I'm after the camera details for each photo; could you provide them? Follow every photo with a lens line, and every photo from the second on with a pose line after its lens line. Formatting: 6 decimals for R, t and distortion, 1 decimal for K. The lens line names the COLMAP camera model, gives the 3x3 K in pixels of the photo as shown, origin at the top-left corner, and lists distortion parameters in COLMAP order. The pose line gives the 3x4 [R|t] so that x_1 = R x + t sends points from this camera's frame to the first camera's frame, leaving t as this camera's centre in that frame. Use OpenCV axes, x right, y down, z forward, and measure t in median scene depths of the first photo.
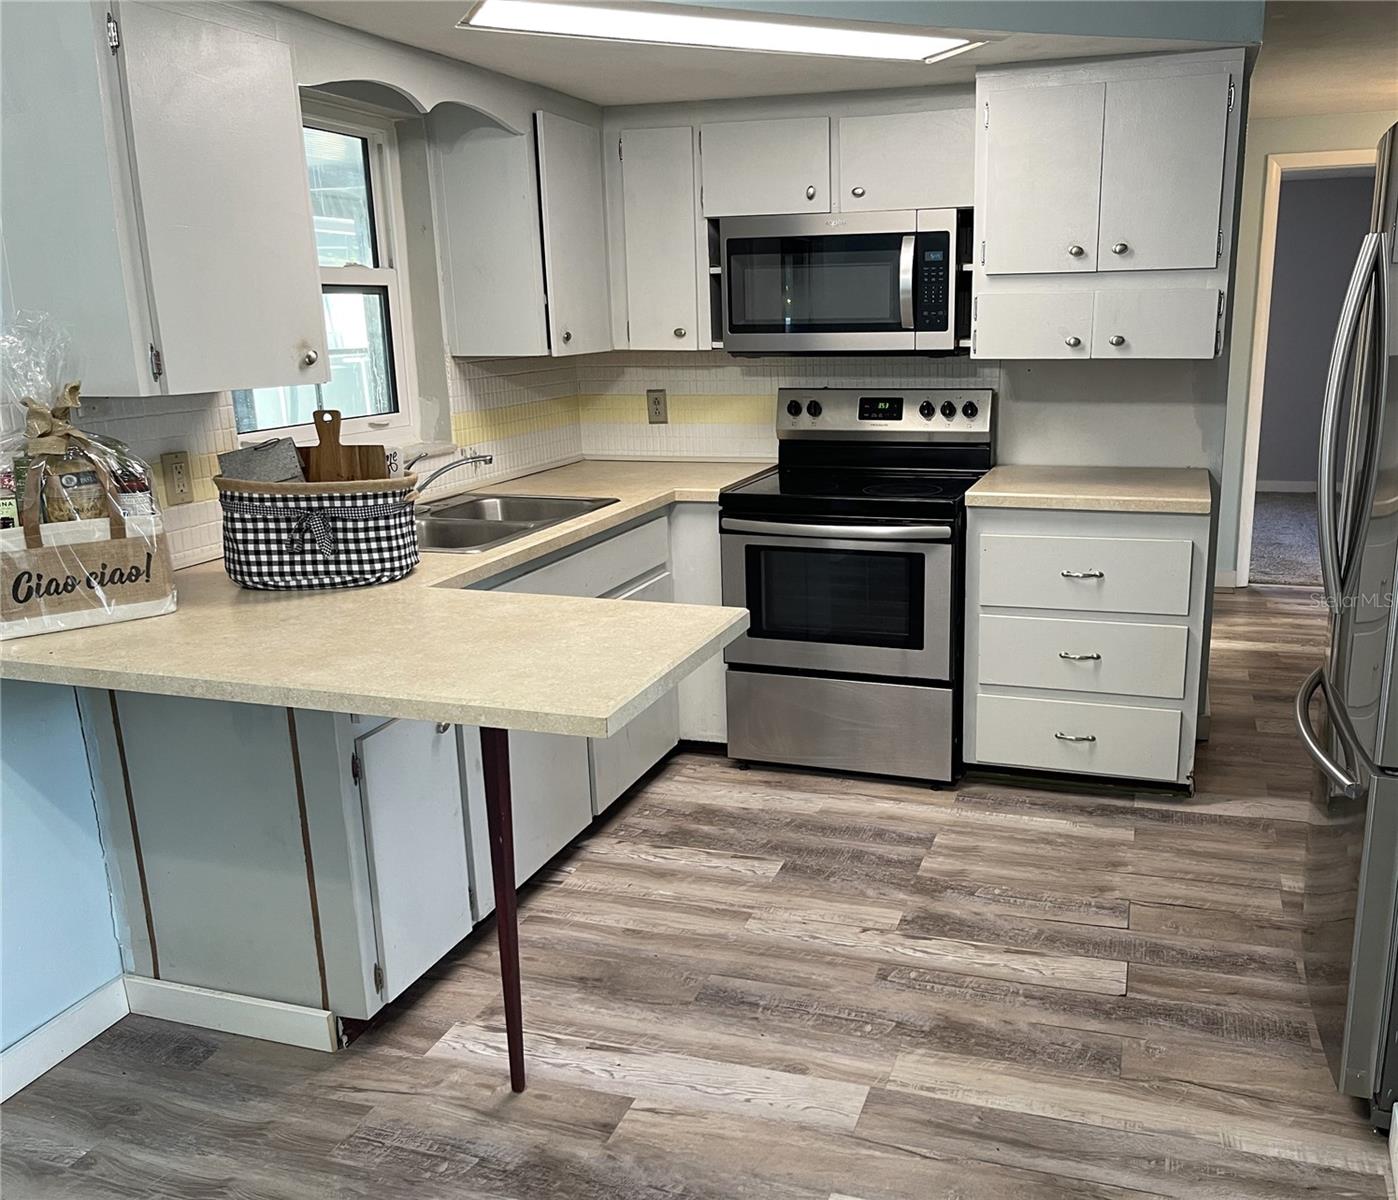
lens RADIAL K [[1186.1, 0, 699.0], [0, 1186.1, 600.0], [0, 0, 1]] dist [0.012263, 0.005883]
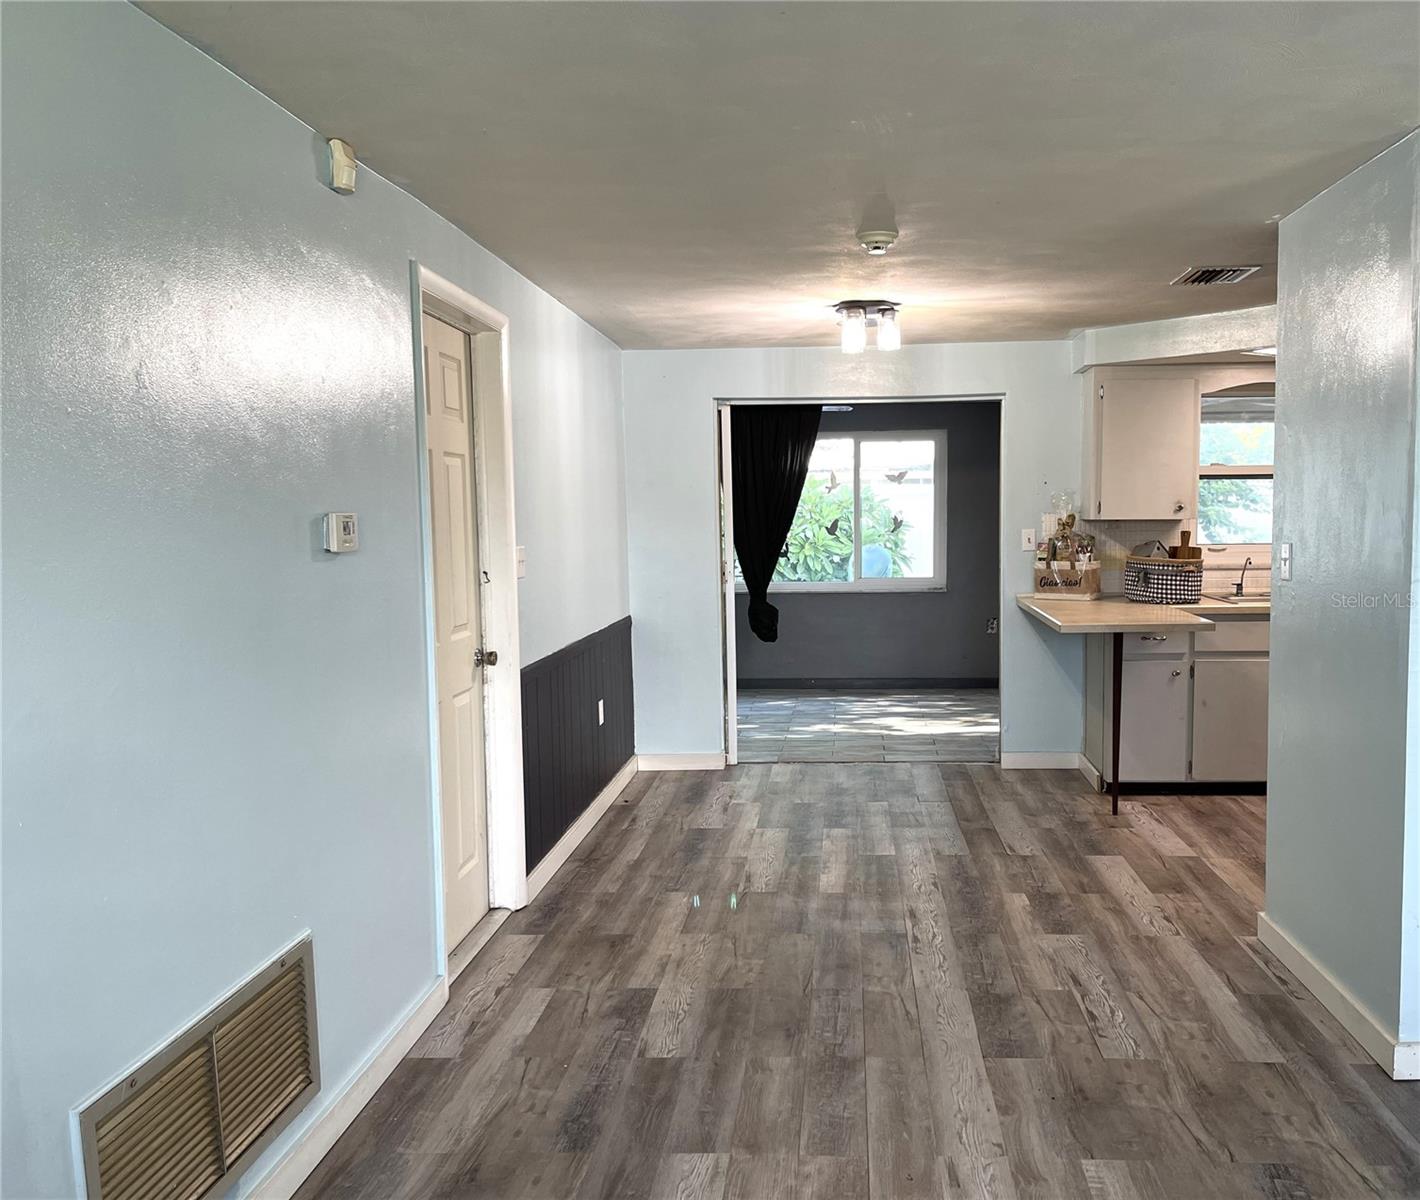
lens RADIAL K [[1177.1, 0, 710.0], [0, 1177.1, 600.0], [0, 0, 1]] dist [0.000037, 0.000198]
pose [[0.174577, 0.090530, -0.980473, 1.988199], [-0.222823, 0.973565, 0.050217, 0.065289], [0.959100, 0.209705, 0.190134, -0.295318]]
